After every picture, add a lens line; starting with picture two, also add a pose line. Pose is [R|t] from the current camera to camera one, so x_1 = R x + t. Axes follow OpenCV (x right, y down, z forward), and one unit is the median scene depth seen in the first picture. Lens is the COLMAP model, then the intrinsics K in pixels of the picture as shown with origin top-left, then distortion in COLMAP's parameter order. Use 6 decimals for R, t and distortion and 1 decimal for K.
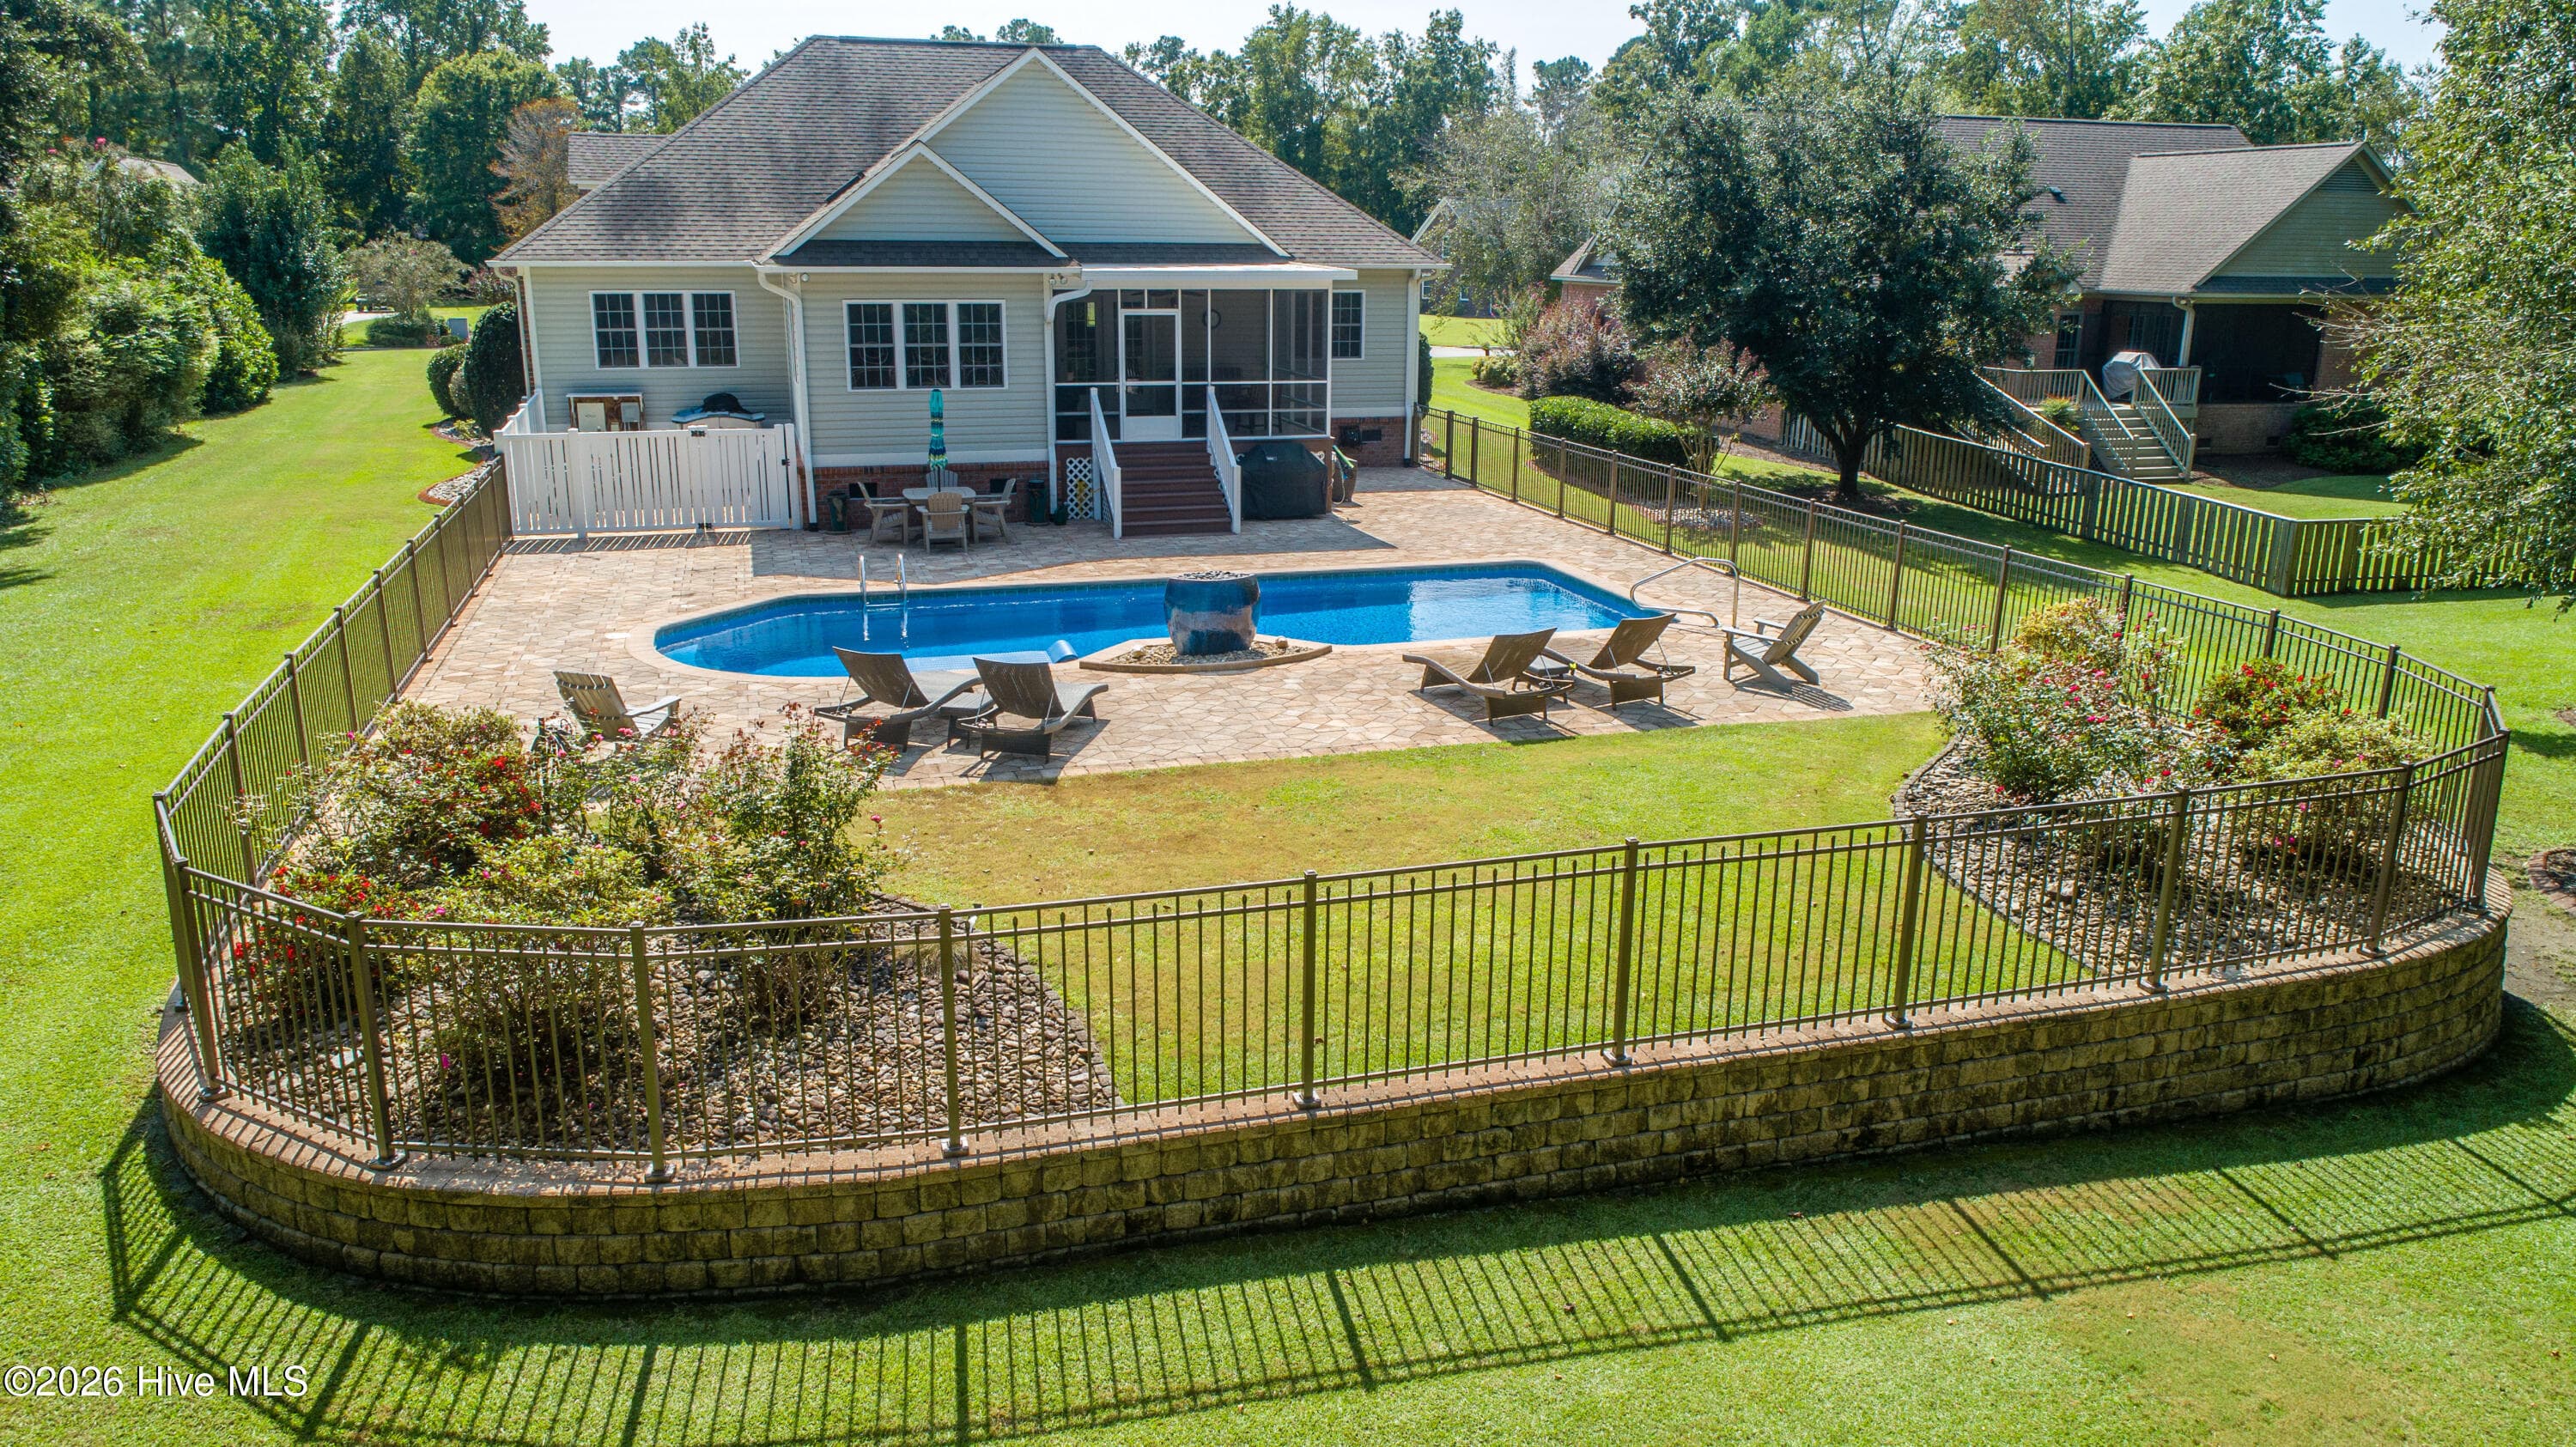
lens RADIAL K [[1807.6, 0, 1292.5], [0, 1807.6, 740.6], [0, 0, 1]] dist [0.008888, 0.000881]
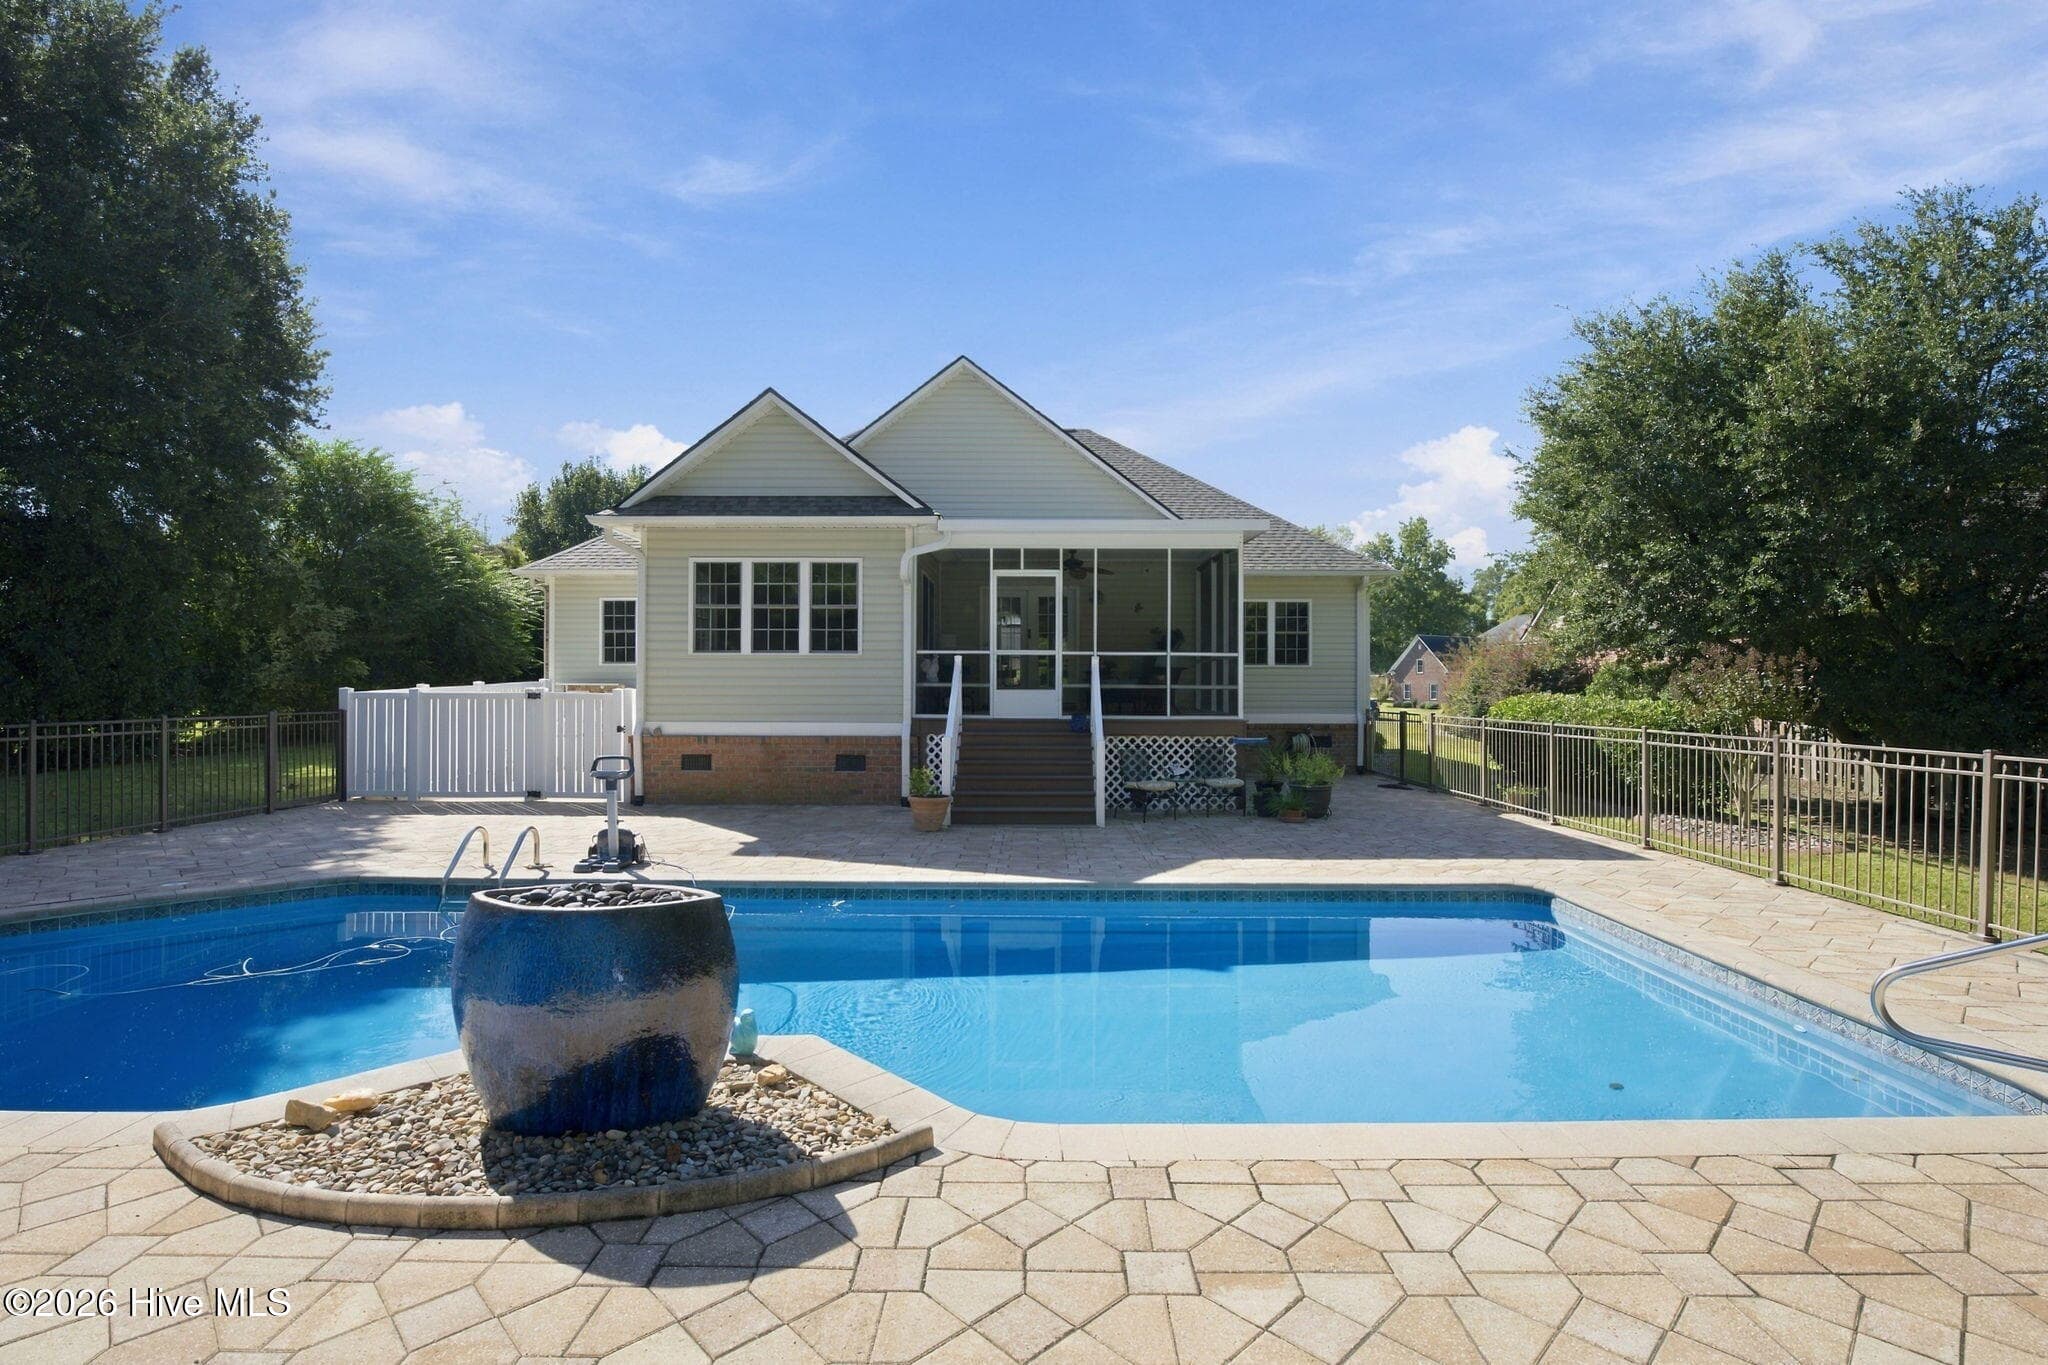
lens RADIAL K [[939.2, 0, 1022.3], [0, 939.2, 680.5], [0, 0, 1]] dist [-0.004626, -0.001652]
pose [[0.949611, -0.005895, -0.313375, 0.063507], [-0.081485, 0.960800, -0.264997, -0.065641], [0.302653, 0.277179, 0.911906, 0.602011]]
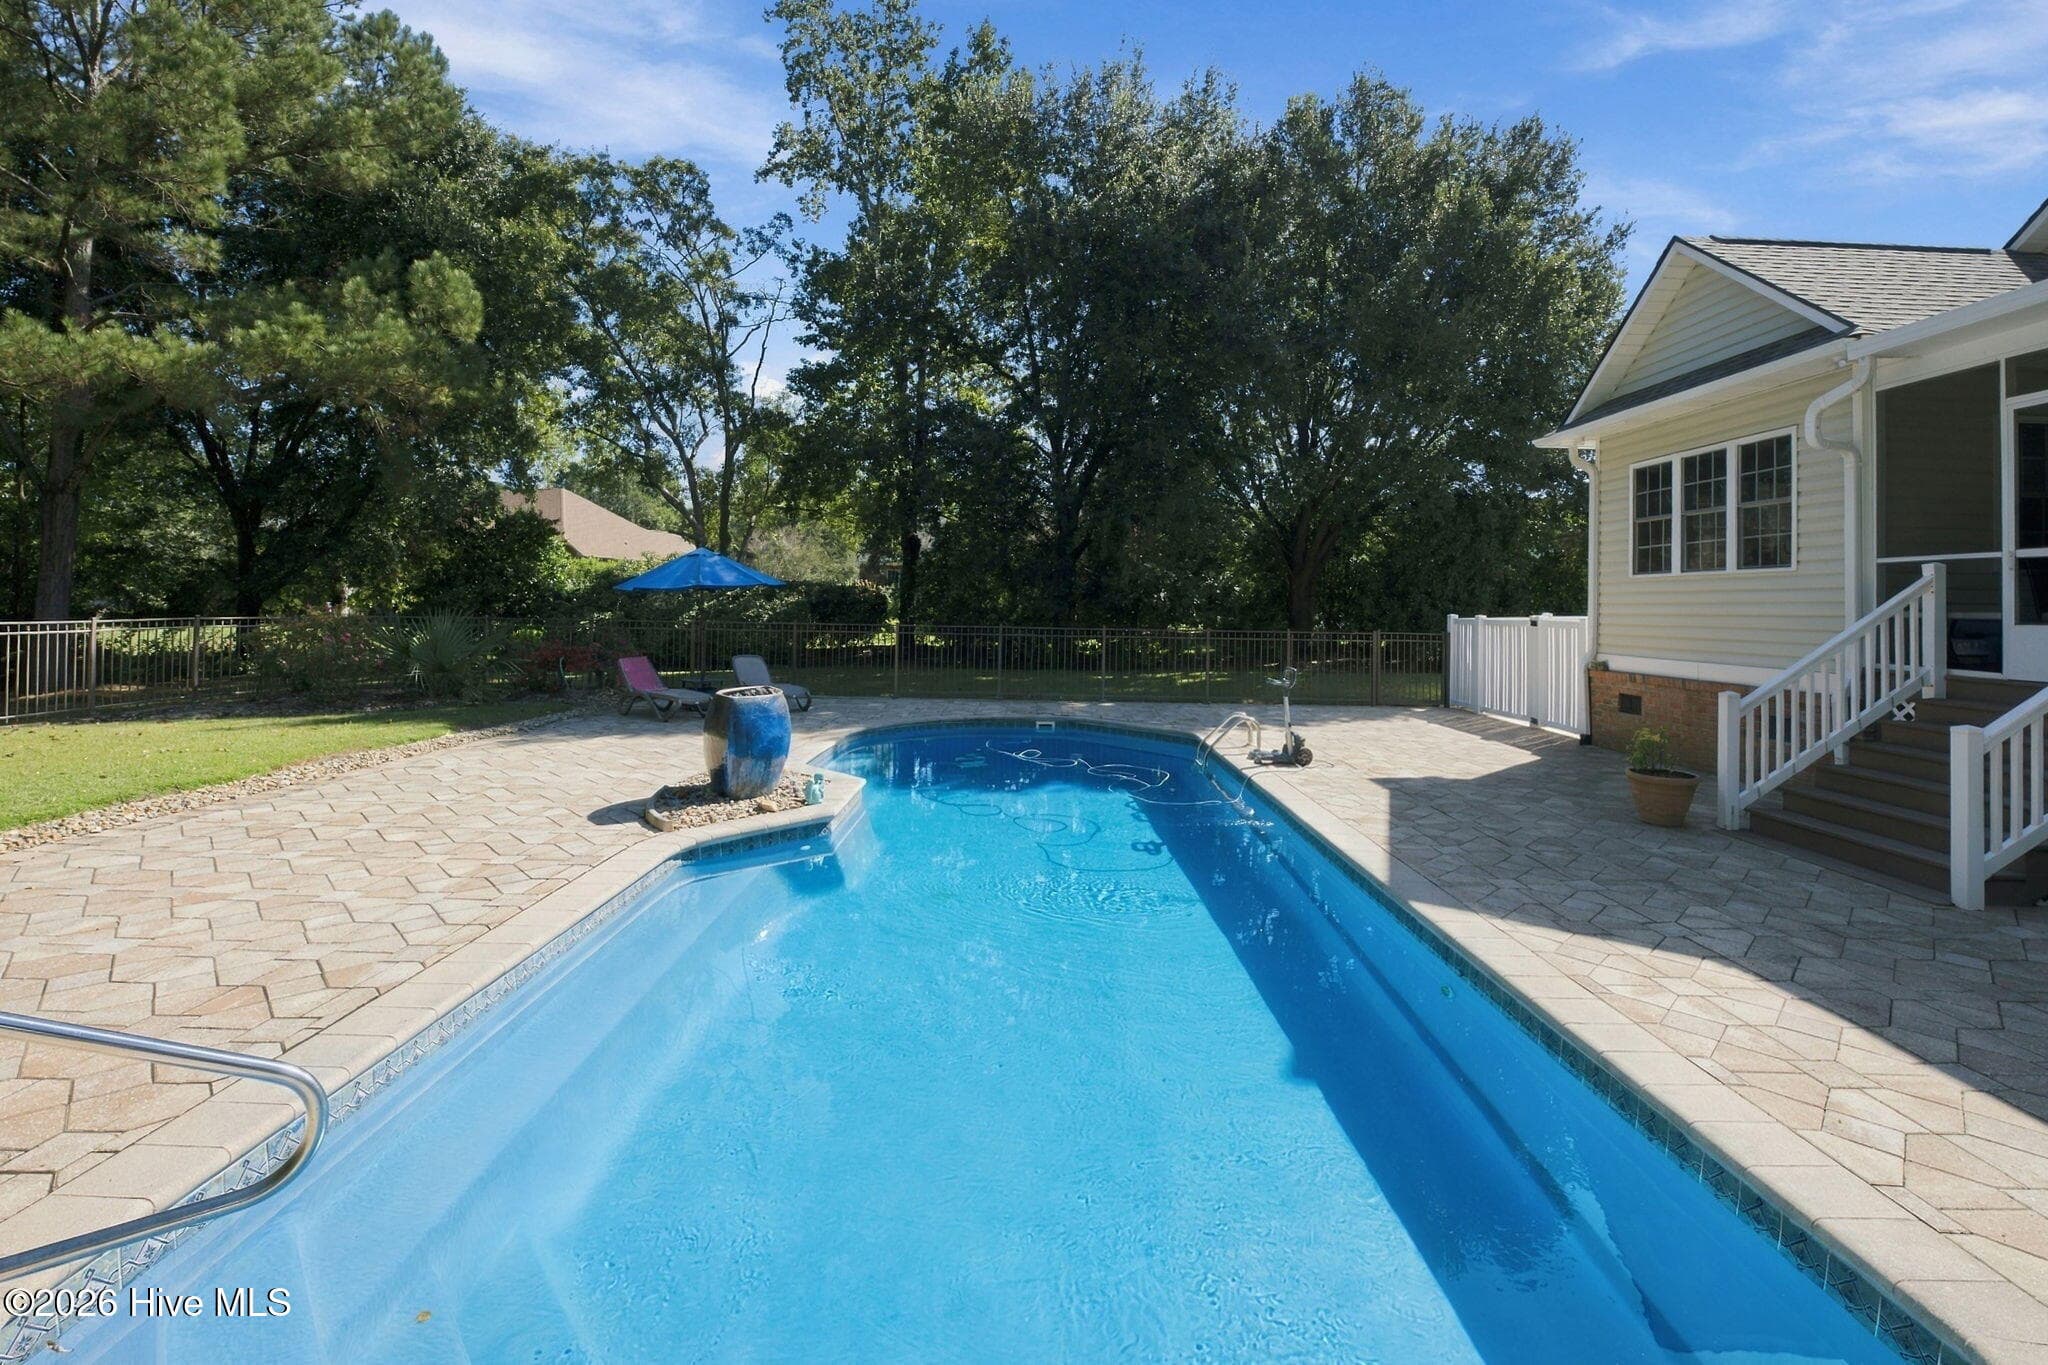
lens RADIAL K [[909.9, 0, 1034.5], [0, 909.9, 590.9], [0, 0, 1]] dist [-0.020625, 0.000251]
pose [[-0.296030, -0.029280, -0.954730, 0.201643], [-0.277673, 0.959002, 0.056686, -0.133976], [0.913928, 0.281883, -0.292024, 0.855082]]
